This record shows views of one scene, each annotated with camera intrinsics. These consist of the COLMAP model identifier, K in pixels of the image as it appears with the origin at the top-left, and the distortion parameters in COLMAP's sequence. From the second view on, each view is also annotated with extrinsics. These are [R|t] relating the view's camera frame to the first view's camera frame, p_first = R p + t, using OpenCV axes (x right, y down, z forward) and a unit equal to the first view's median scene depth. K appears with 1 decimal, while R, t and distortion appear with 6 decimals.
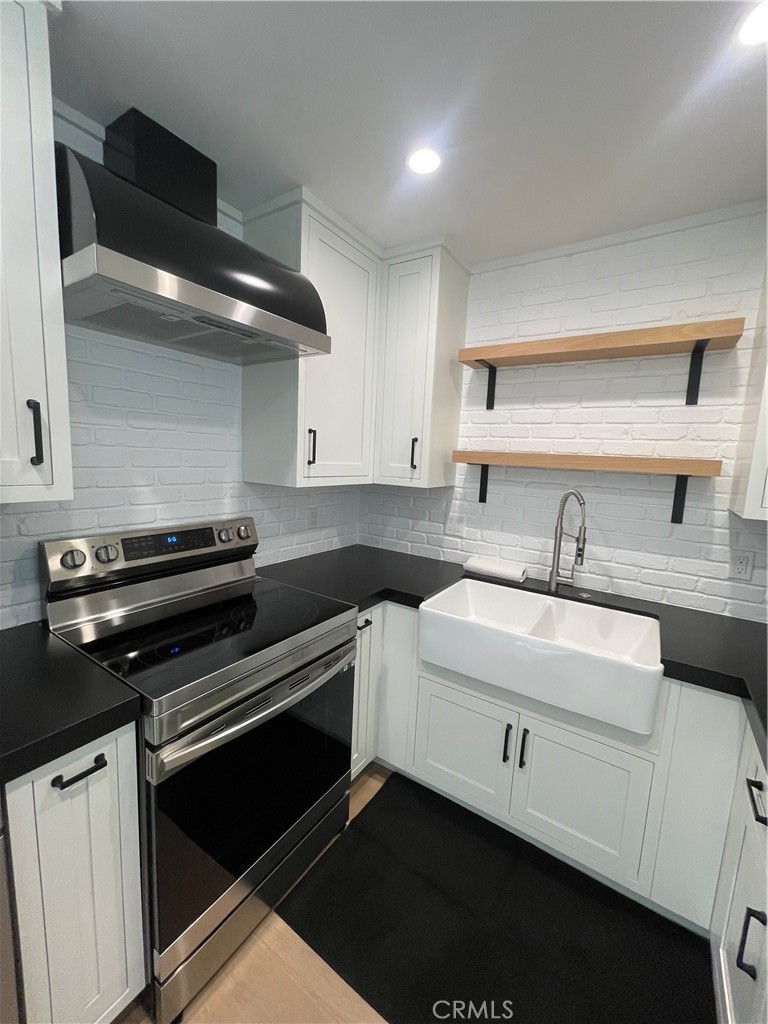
lens RADIAL K [[413.5, 0, 382.7], [0, 413.5, 510.8], [0, 0, 1]] dist [-0.000228, 0.000176]
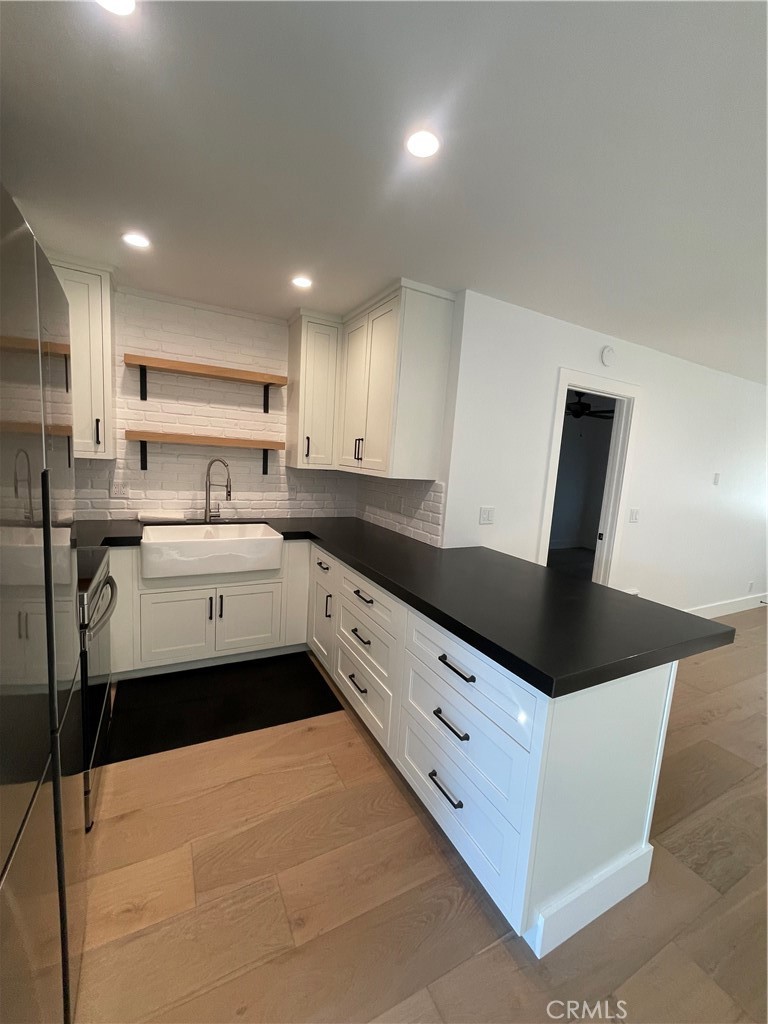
lens RADIAL K [[413.5, 0, 381.3], [0, 413.5, 509.7], [0, 0, 1]] dist [-0.000228, 0.000176]
pose [[0.480096, -0.125451, 0.868199, -0.705992], [0.075157, 0.991964, 0.101775, 0.036568], [-0.873991, 0.016389, 0.485666, -0.392849]]
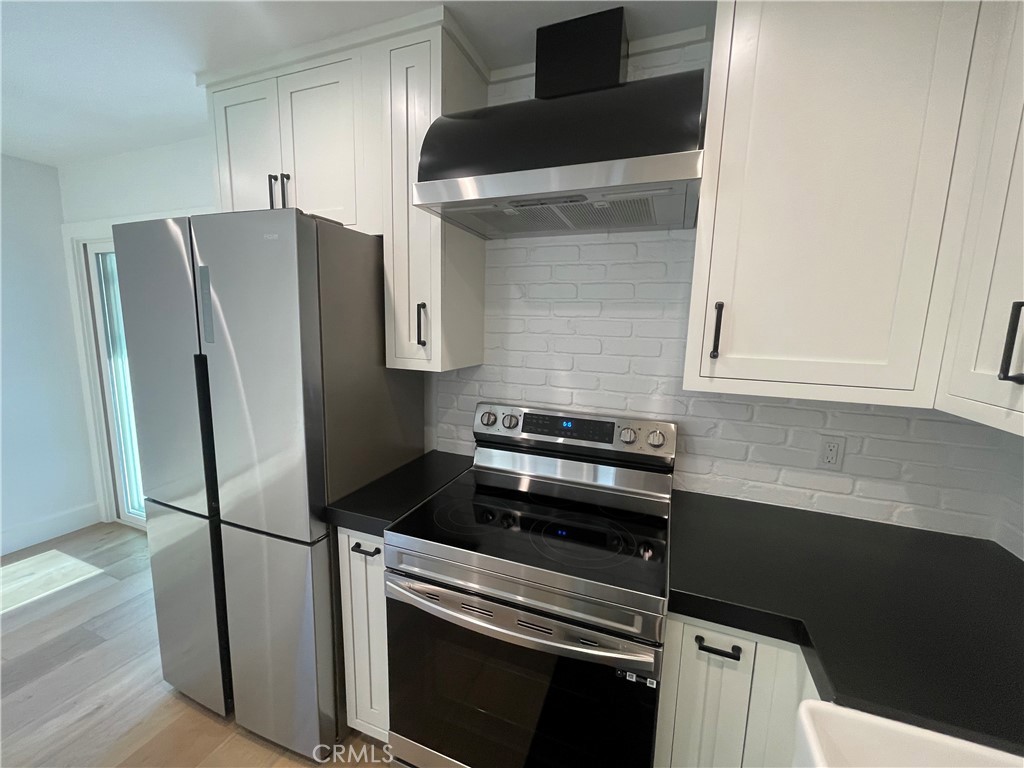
lens RADIAL K [[413.5, 0, 500.9], [0, 413.5, 385.0], [0, 0, 1]] dist [-0.000228, 0.000176]
pose [[0.205729, 0.101248, -0.973357, 0.381416], [-0.145602, 0.986730, 0.071864, -0.066101], [0.967717, 0.126938, 0.217741, 0.534788]]
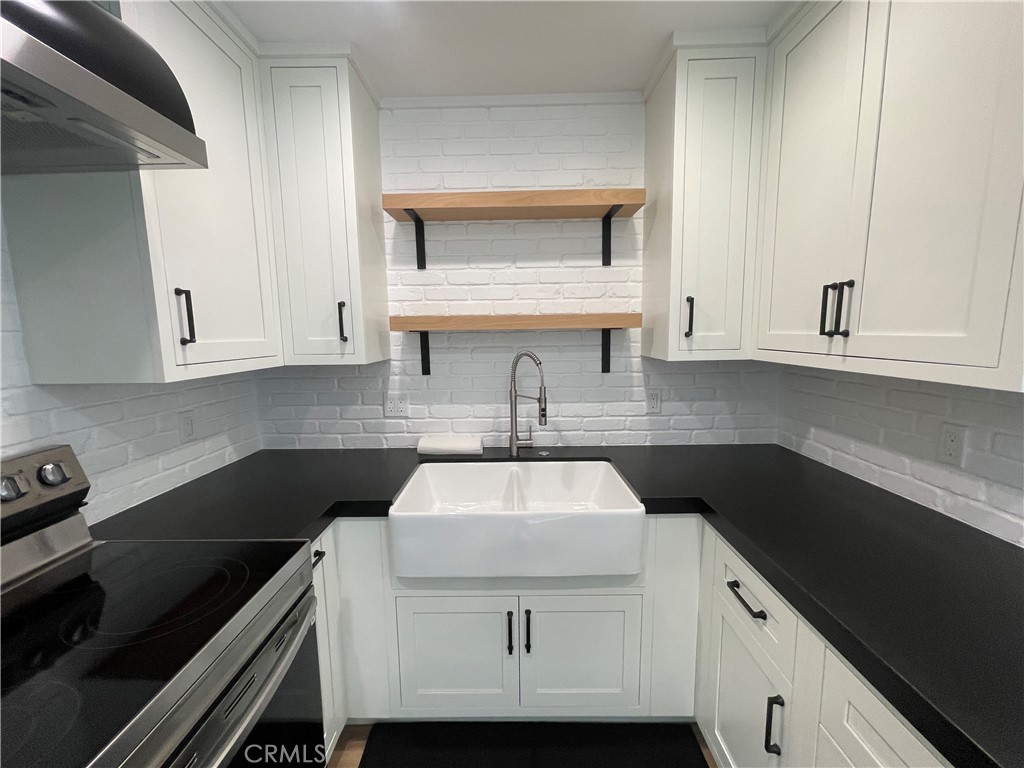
lens RADIAL K [[413.5, 0, 510.7], [0, 413.5, 386.7], [0, 0, 1]] dist [-0.000228, 0.000176]
pose [[0.837521, -0.128792, 0.531010, -0.100690], [0.125099, 0.991208, 0.043101, -0.012386], [-0.531892, 0.030330, 0.846269, 0.192813]]
